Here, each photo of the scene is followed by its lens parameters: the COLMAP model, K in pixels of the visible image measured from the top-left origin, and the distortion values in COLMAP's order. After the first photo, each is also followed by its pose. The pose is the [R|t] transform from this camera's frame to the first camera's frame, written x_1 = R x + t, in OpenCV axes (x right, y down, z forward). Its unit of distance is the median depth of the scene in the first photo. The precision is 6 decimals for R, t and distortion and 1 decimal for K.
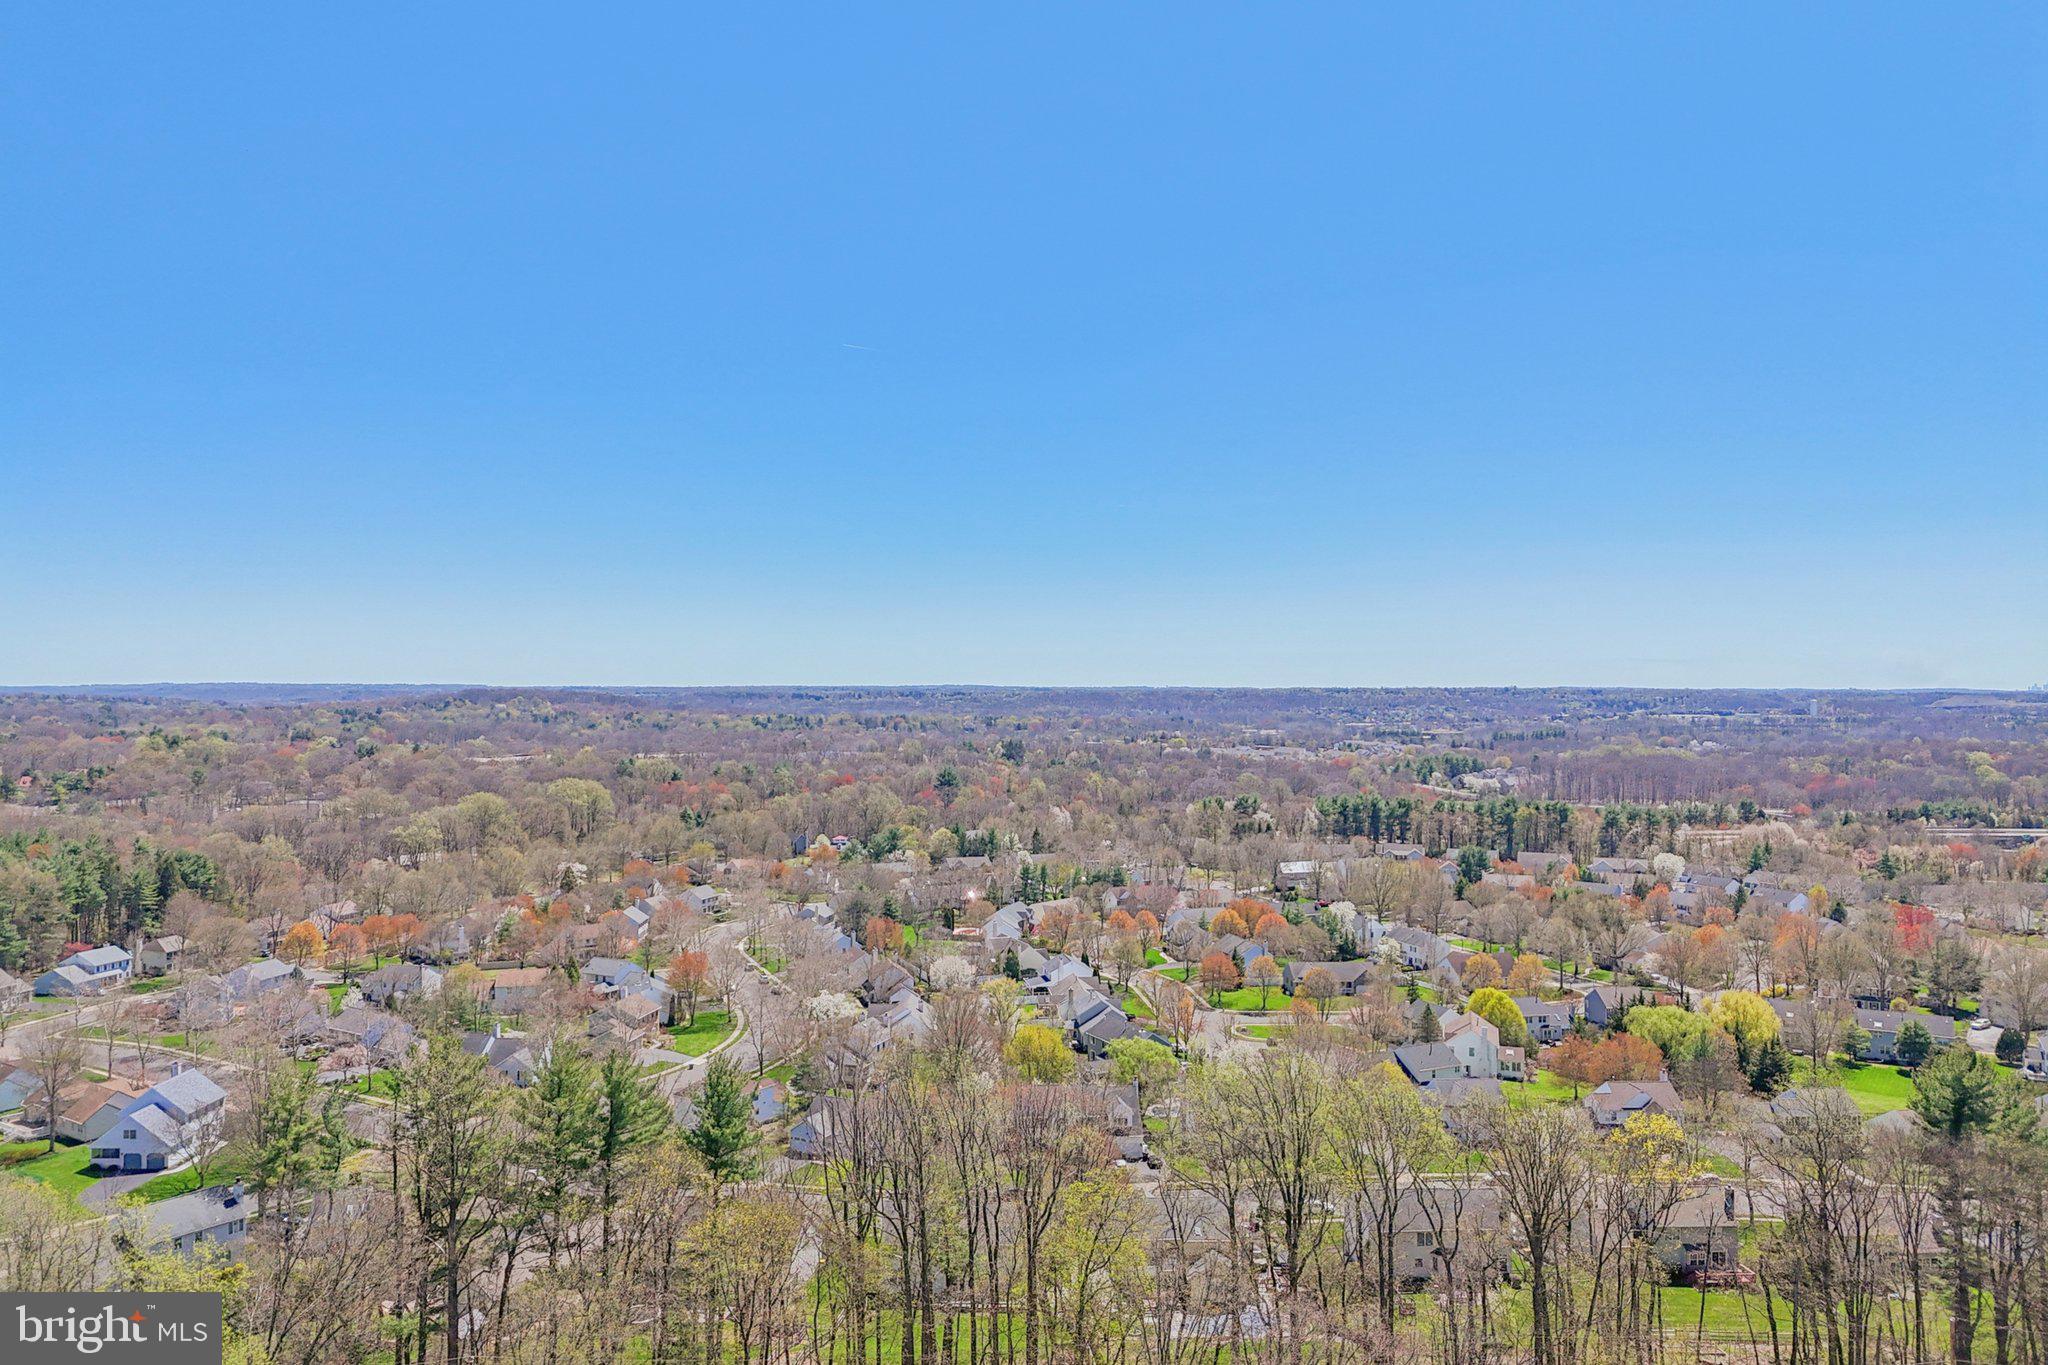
lens RADIAL K [[1530.5, 0, 1024.0], [0, 1530.5, 682.5], [0, 0, 1]] dist [0.072021, -0.057920]
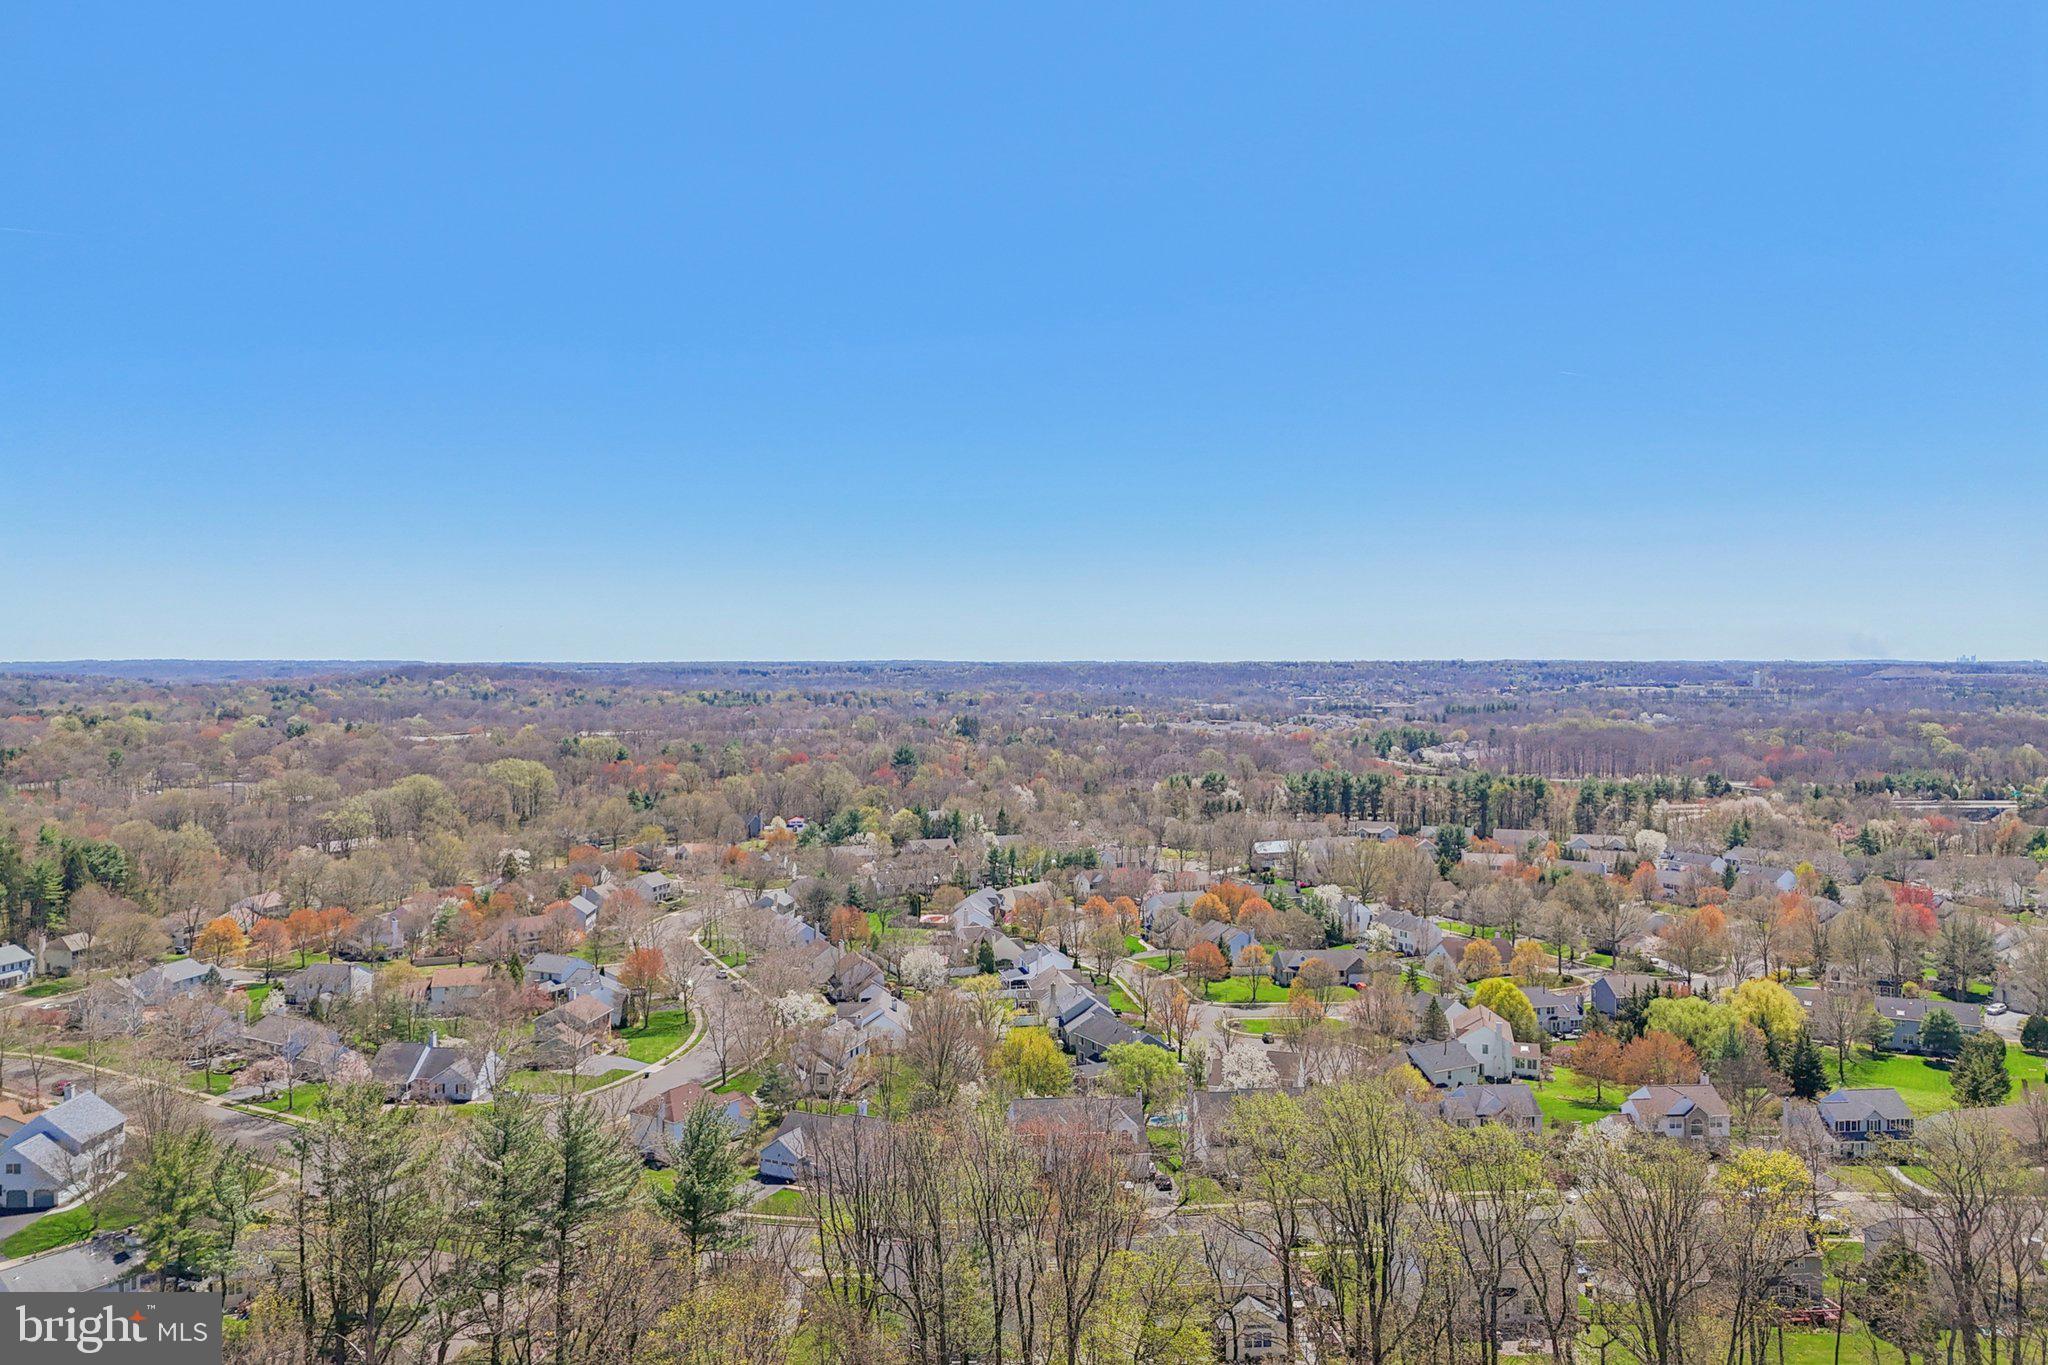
lens RADIAL K [[1528.1, 0, 1021.8], [0, 1528.1, 681.4], [0, 0, 1]] dist [0.073667, -0.059725]
pose [[0.999409, -0.003768, 0.034167, -0.011931], [0.003228, 0.999869, 0.015841, 0.000030], [-0.034222, -0.015722, 0.999291, 0.039956]]
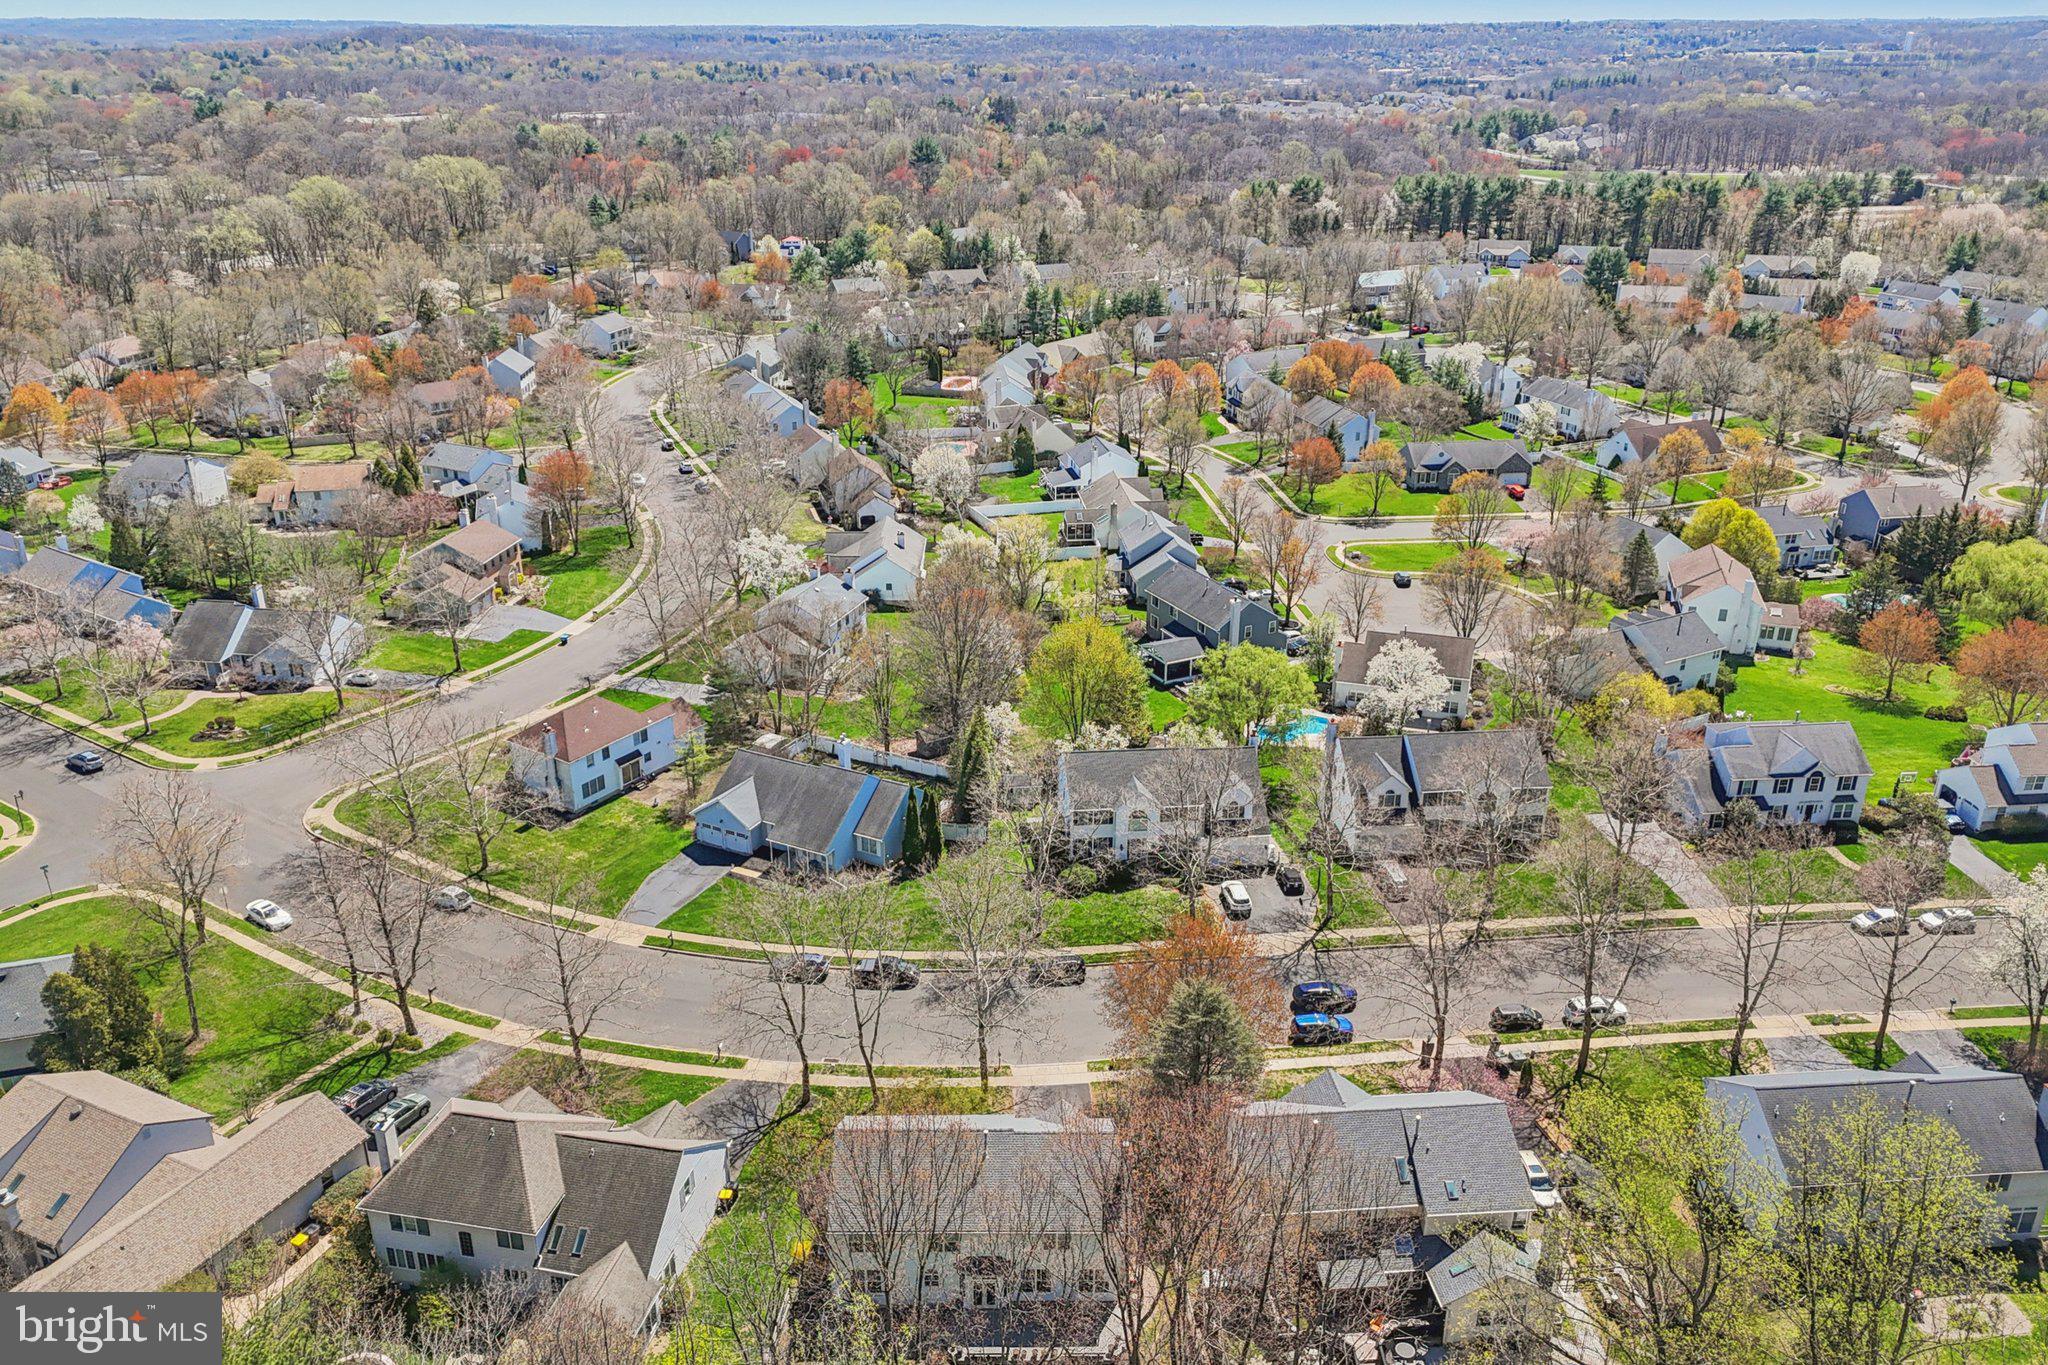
lens RADIAL K [[1530.5, 0, 1024.0], [0, 1530.5, 682.5], [0, 0, 1]] dist [0.072021, -0.057920]
pose [[0.999933, -0.007773, 0.008584, -0.010246], [0.003773, 0.919514, 0.393040, 0.000227], [-0.010948, -0.392981, 0.919481, 0.195245]]
